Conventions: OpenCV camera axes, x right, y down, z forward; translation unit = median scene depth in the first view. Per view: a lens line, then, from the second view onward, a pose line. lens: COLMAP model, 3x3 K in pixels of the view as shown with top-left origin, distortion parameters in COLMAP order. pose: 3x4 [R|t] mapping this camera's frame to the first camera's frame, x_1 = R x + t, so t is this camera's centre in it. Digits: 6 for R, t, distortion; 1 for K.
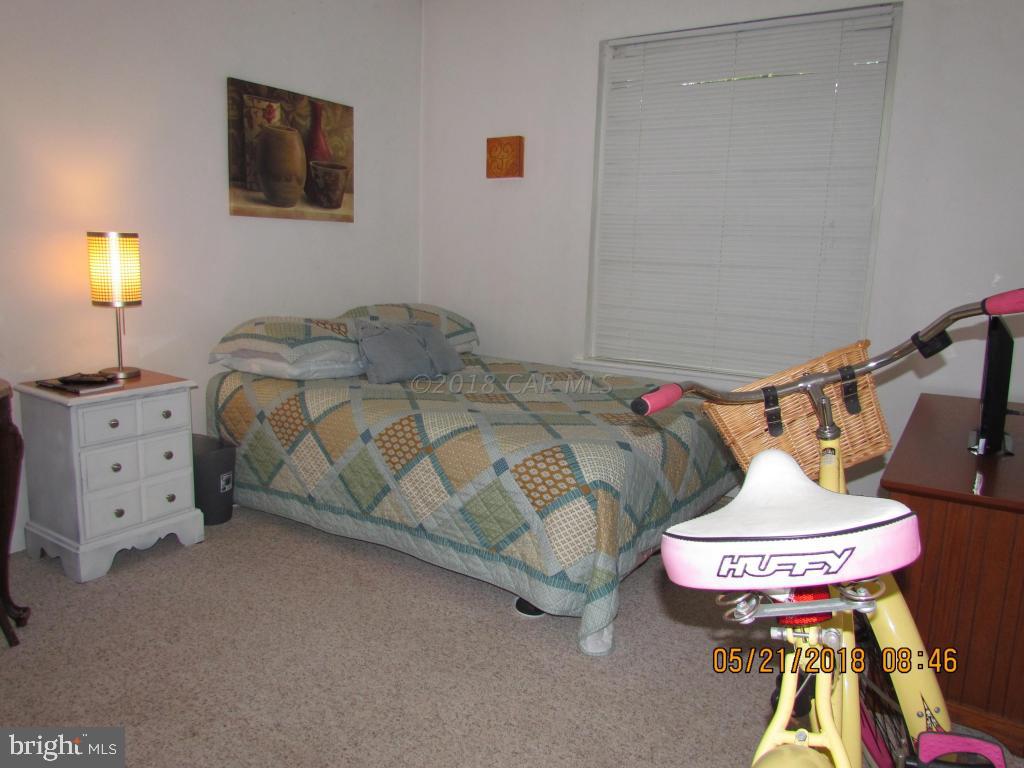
lens RADIAL K [[734.0, 0, 520.4], [0, 734.0, 379.4], [0, 0, 1]] dist [-0.024241, 0.005054]
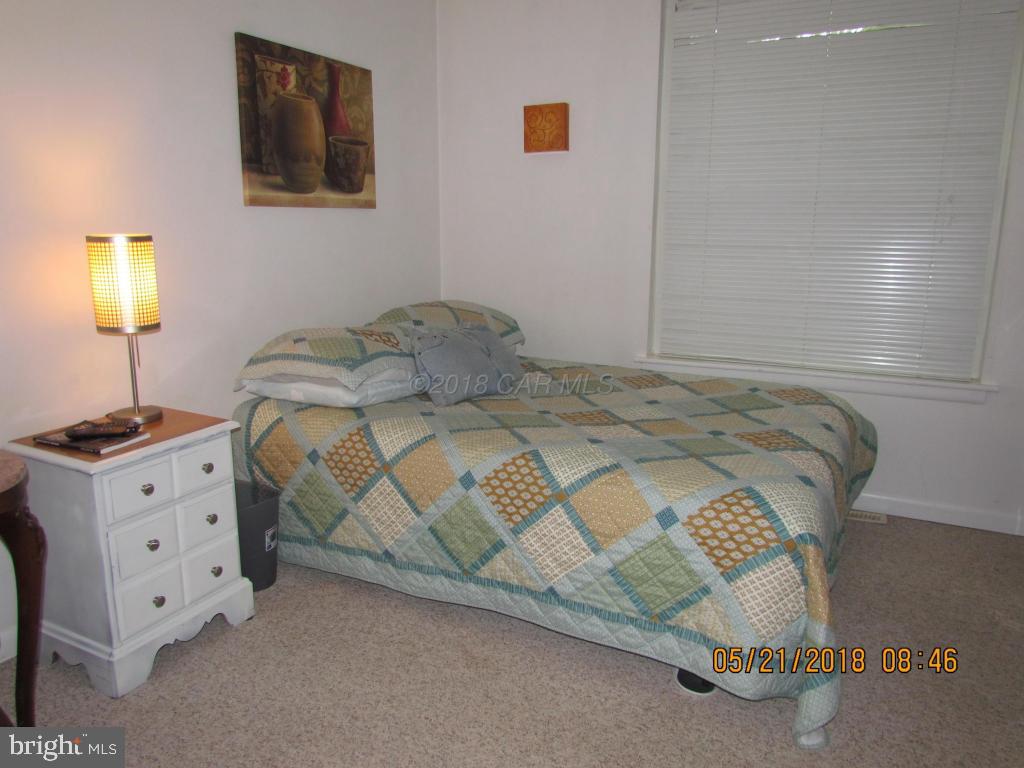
lens RADIAL K [[734.0, 0, 517.4], [0, 734.0, 378.8], [0, 0, 1]] dist [-0.024241, 0.005054]
pose [[0.994403, -0.049491, 0.093341, -0.210932], [0.045956, 0.998156, 0.039655, -0.059546], [-0.095131, -0.035144, 0.994844, 0.183154]]
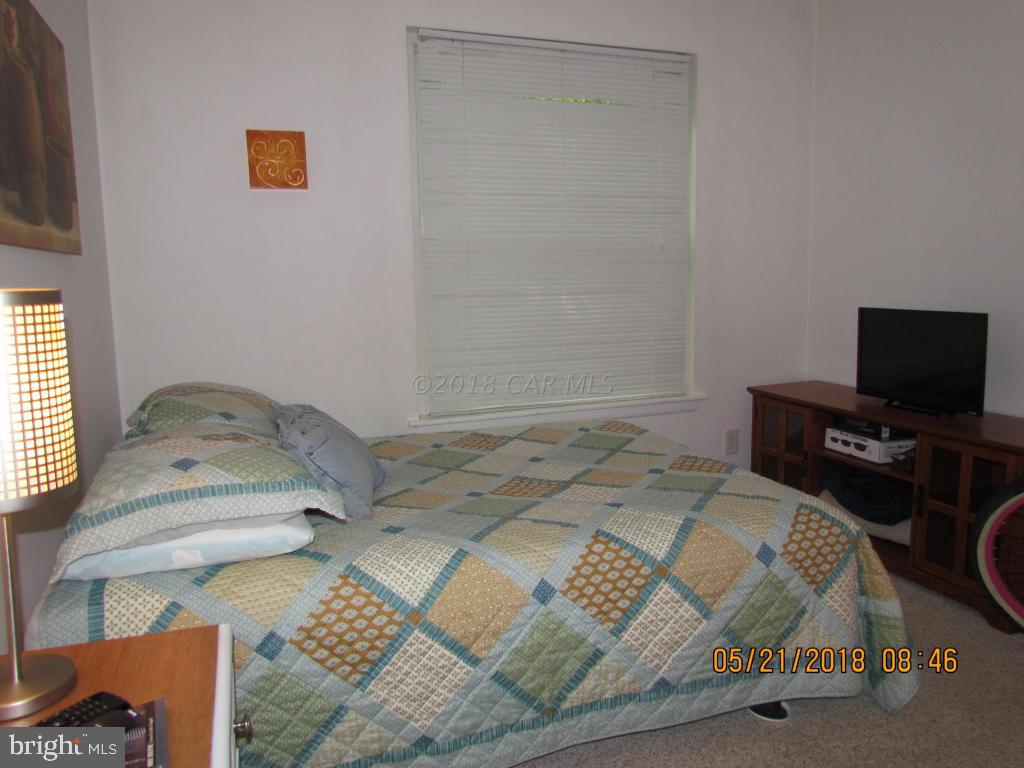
lens RADIAL K [[734.0, 0, 517.3], [0, 734.0, 378.7], [0, 0, 1]] dist [-0.024241, 0.005054]
pose [[0.606868, -0.148505, 0.780806, -0.642258], [0.174849, 0.983268, 0.051114, -0.128857], [-0.775332, 0.105504, 0.622679, 0.570256]]
